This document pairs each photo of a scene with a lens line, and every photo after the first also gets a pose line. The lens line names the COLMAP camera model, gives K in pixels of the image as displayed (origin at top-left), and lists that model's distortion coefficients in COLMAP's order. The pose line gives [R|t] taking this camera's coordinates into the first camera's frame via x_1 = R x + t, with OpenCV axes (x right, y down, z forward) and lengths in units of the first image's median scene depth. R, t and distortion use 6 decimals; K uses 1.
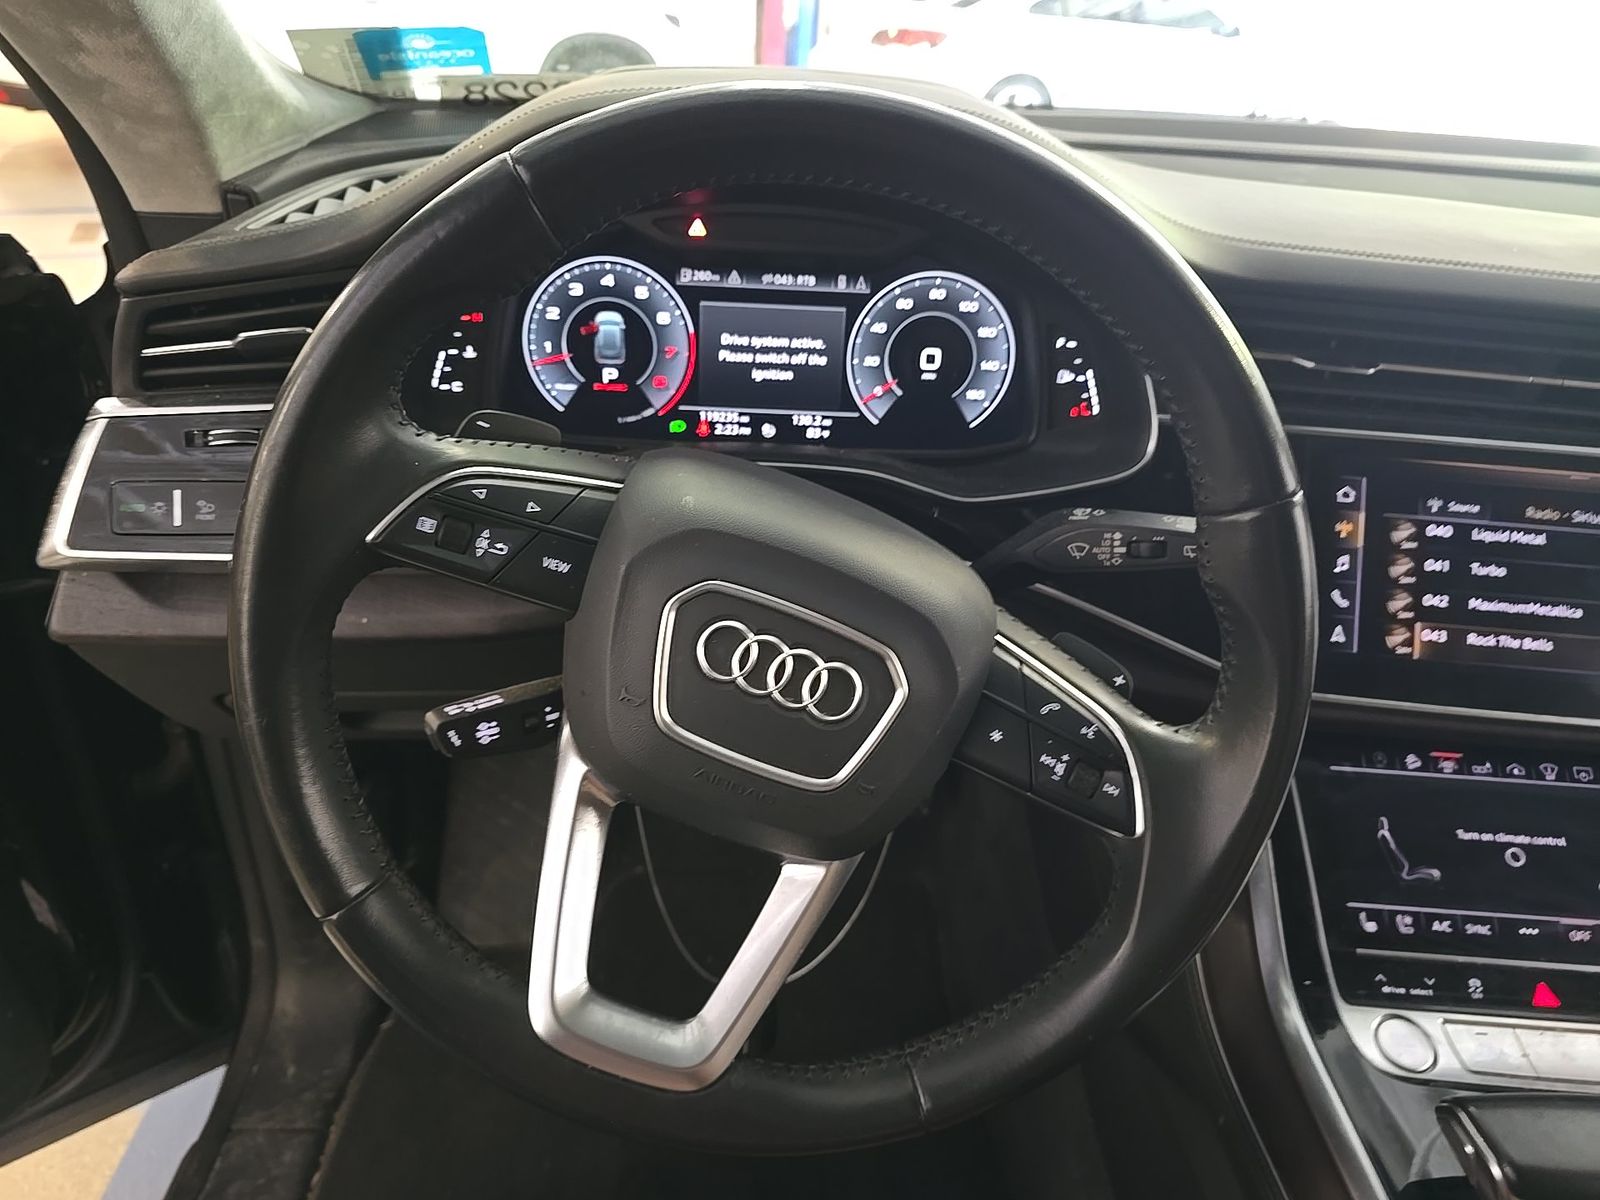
lens RADIAL K [[1080.8, 0, 796.8], [0, 1080.8, 597.8], [0, 0, 1]] dist [0.030034, -0.027845]
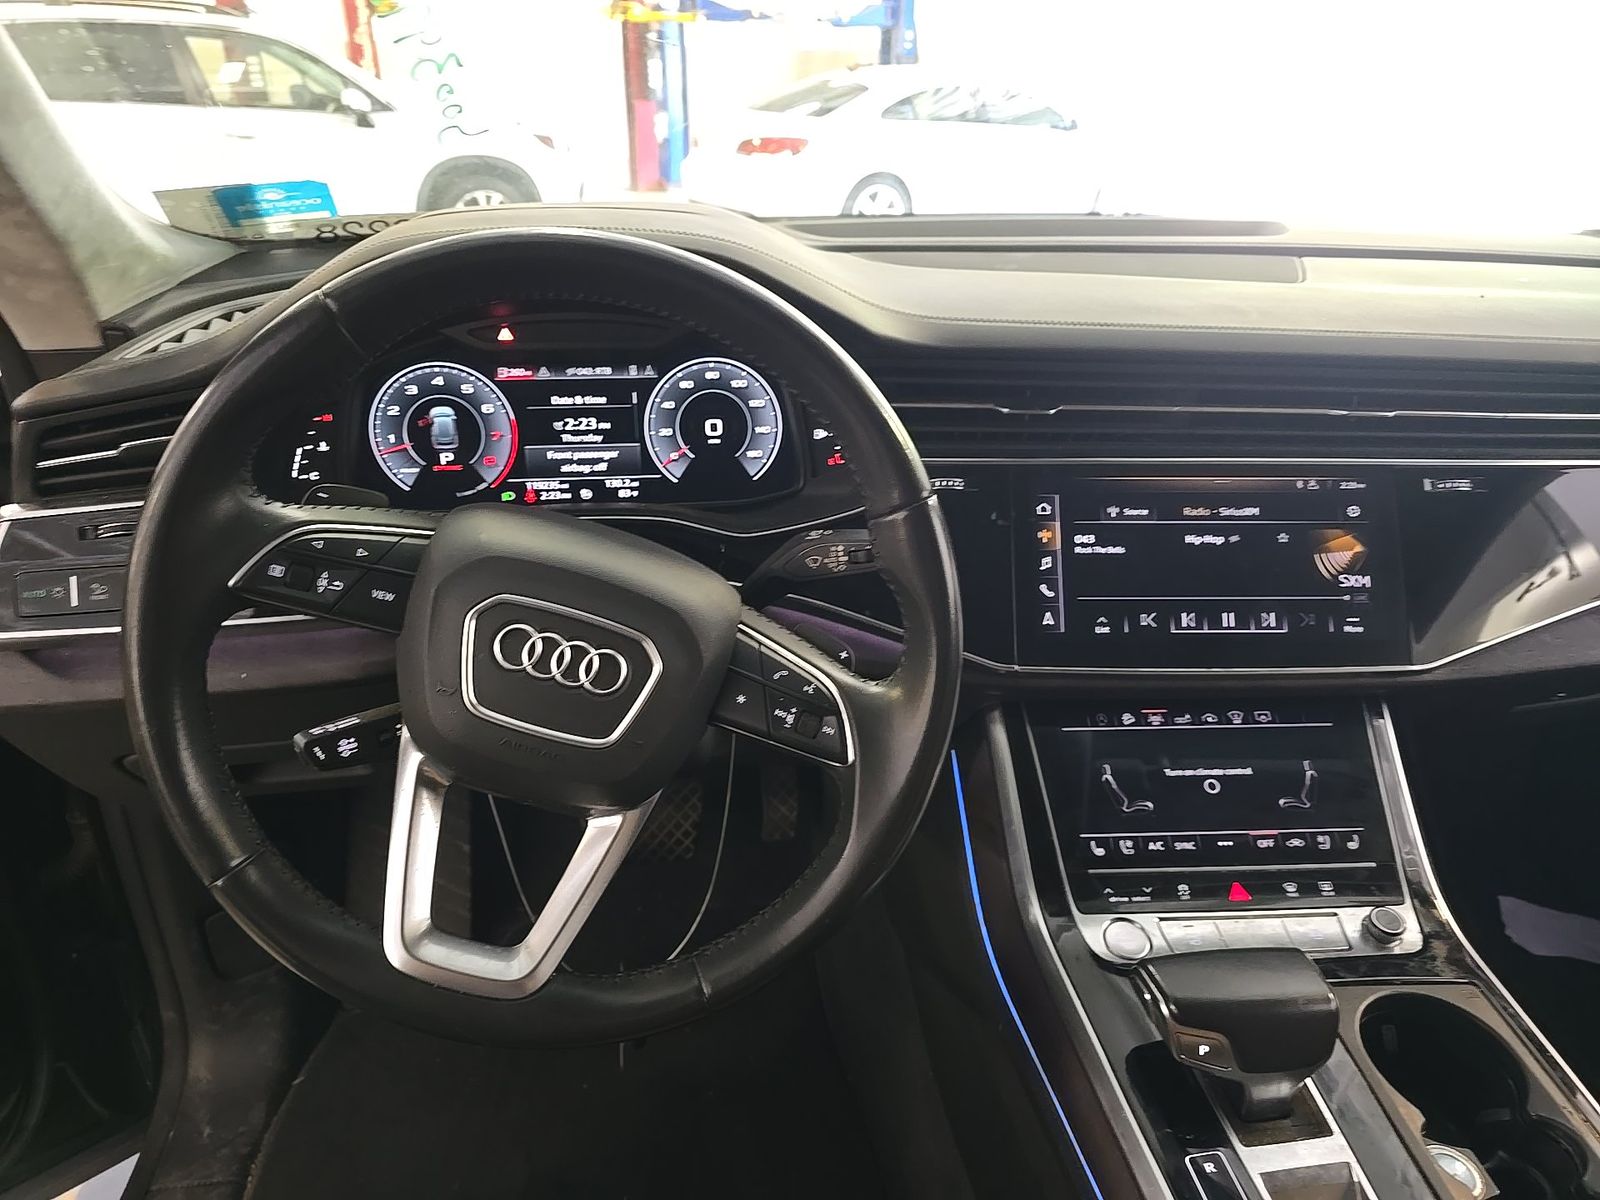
lens RADIAL K [[1080.8, 0, 808.4], [0, 1080.8, 606.8], [0, 0, 1]] dist [0.030034, -0.027845]
pose [[0.993197, -0.083282, 0.081384, 0.116793], [0.088928, 0.993687, -0.068390, 0.077868], [-0.075175, 0.075162, 0.994334, -0.218396]]
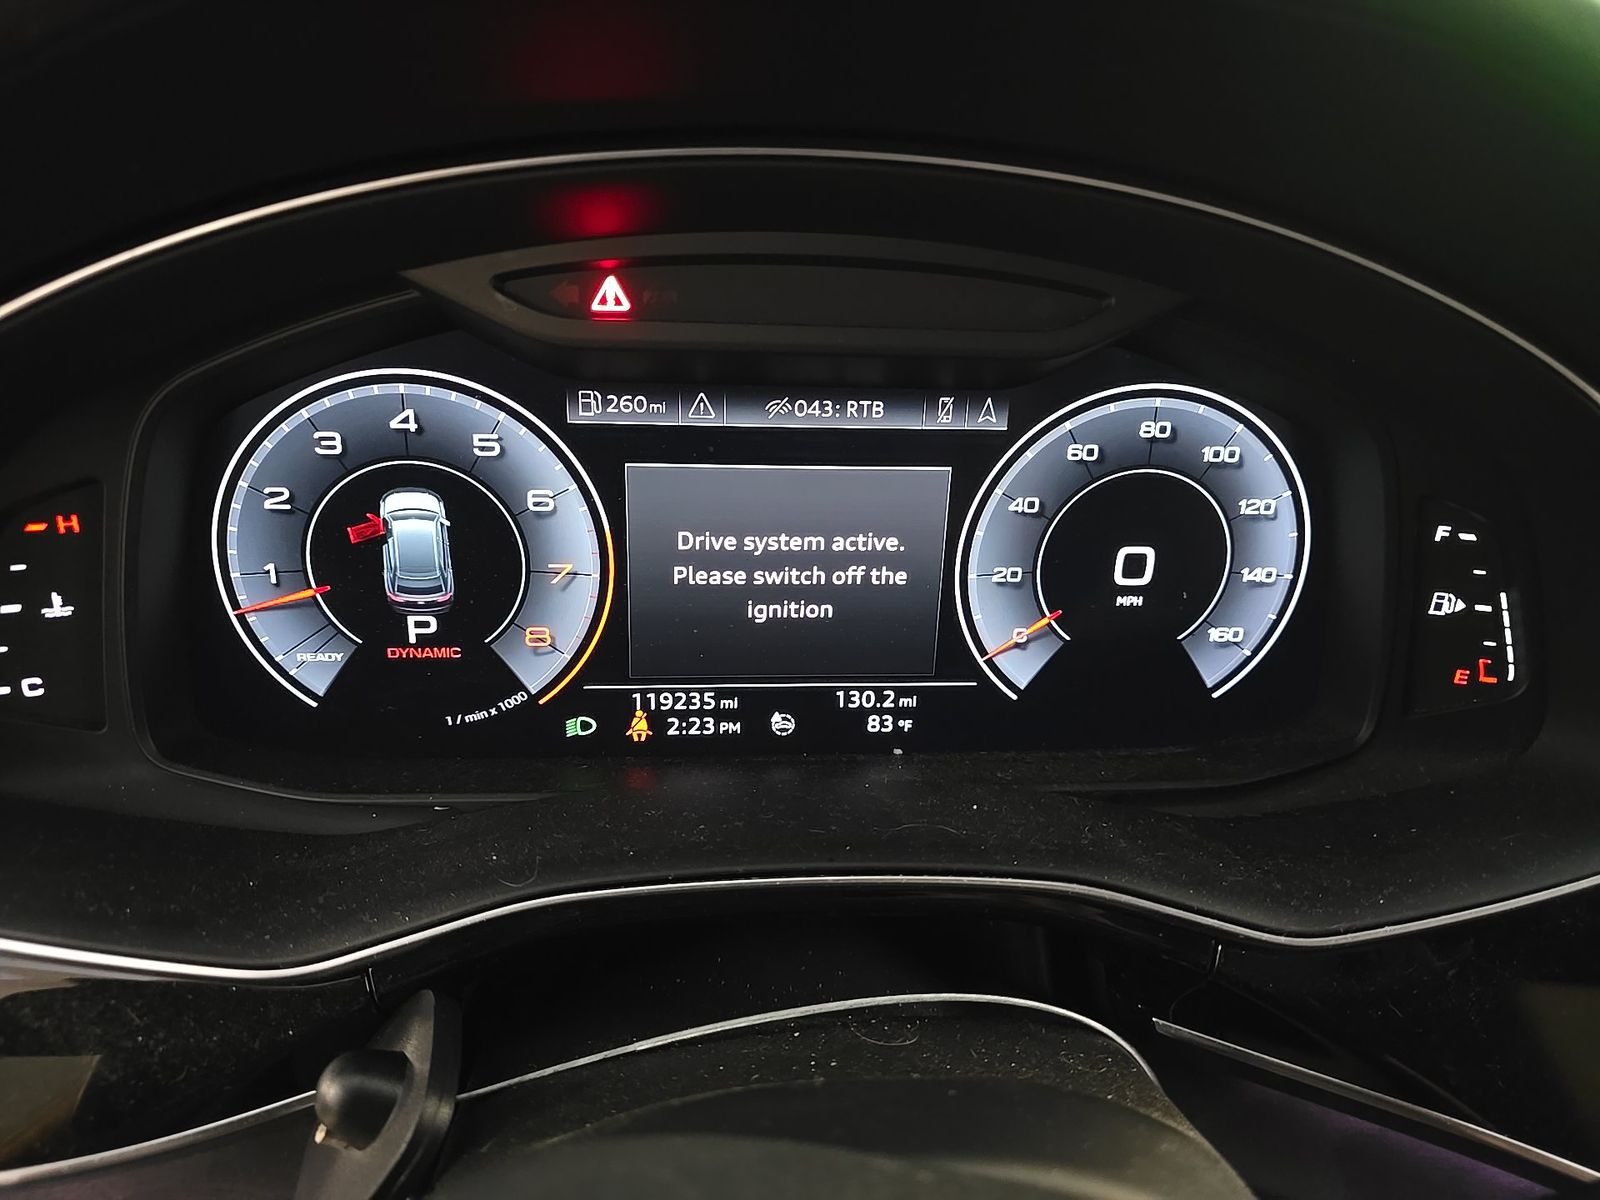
lens RADIAL K [[1080.8, 0, 788.8], [0, 1080.8, 599.7], [0, 0, 1]] dist [0.030034, -0.027845]
pose [[0.998136, -0.034900, 0.050064, -0.046811], [0.037506, 0.997937, -0.052099, -0.193269], [-0.048143, 0.053880, 0.997386, 0.567361]]
